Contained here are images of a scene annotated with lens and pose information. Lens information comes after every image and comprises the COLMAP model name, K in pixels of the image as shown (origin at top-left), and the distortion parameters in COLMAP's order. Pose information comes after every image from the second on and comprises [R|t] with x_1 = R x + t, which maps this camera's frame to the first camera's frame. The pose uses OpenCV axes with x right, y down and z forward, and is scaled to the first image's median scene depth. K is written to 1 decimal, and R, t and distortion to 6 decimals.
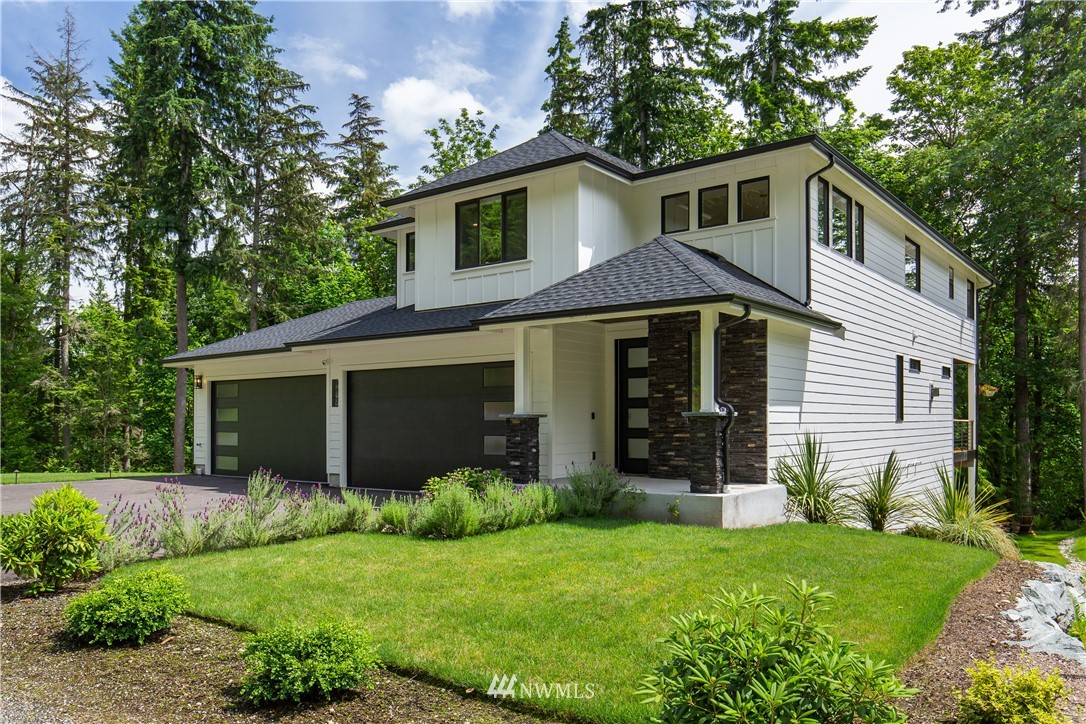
lens RADIAL K [[809.5, 0, 542.4], [0, 809.5, 367.8], [0, 0, 1]] dist [0.001165, 0.000754]
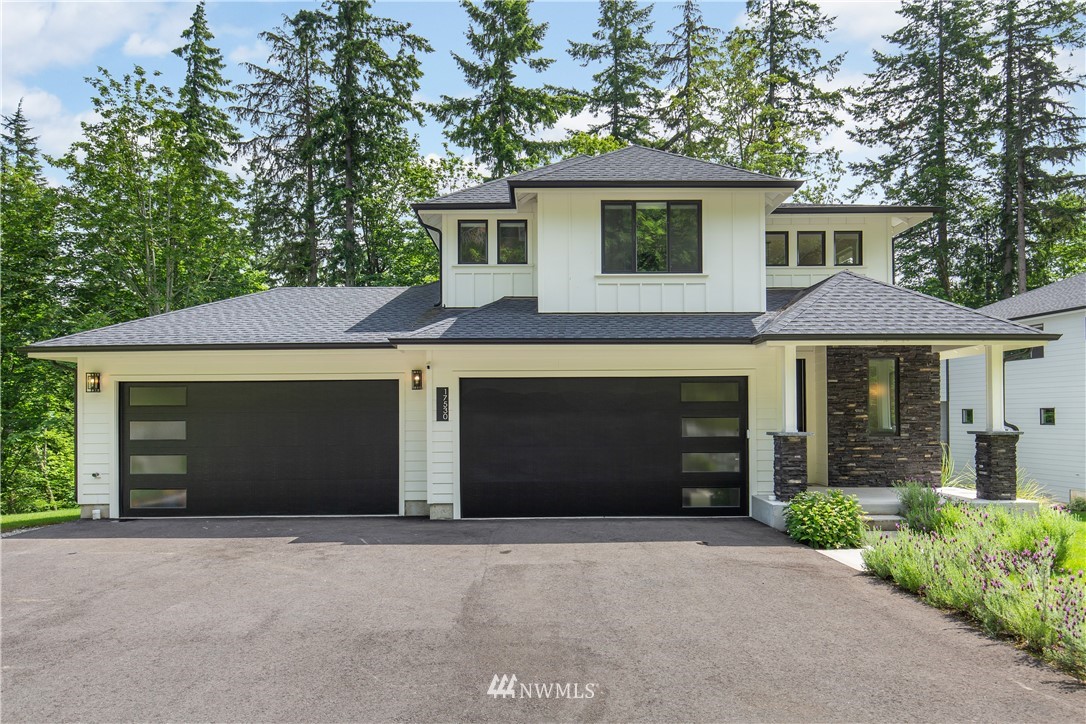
lens RADIAL K [[692.5, 0, 540.2], [0, 692.5, 397.6], [0, 0, 1]] dist [-0.002698, 0.000627]
pose [[0.786436, 0.017347, 0.617428, -0.633526], [-0.036215, 0.999181, 0.018056, 0.008320], [-0.616609, -0.036561, 0.786420, 0.412111]]
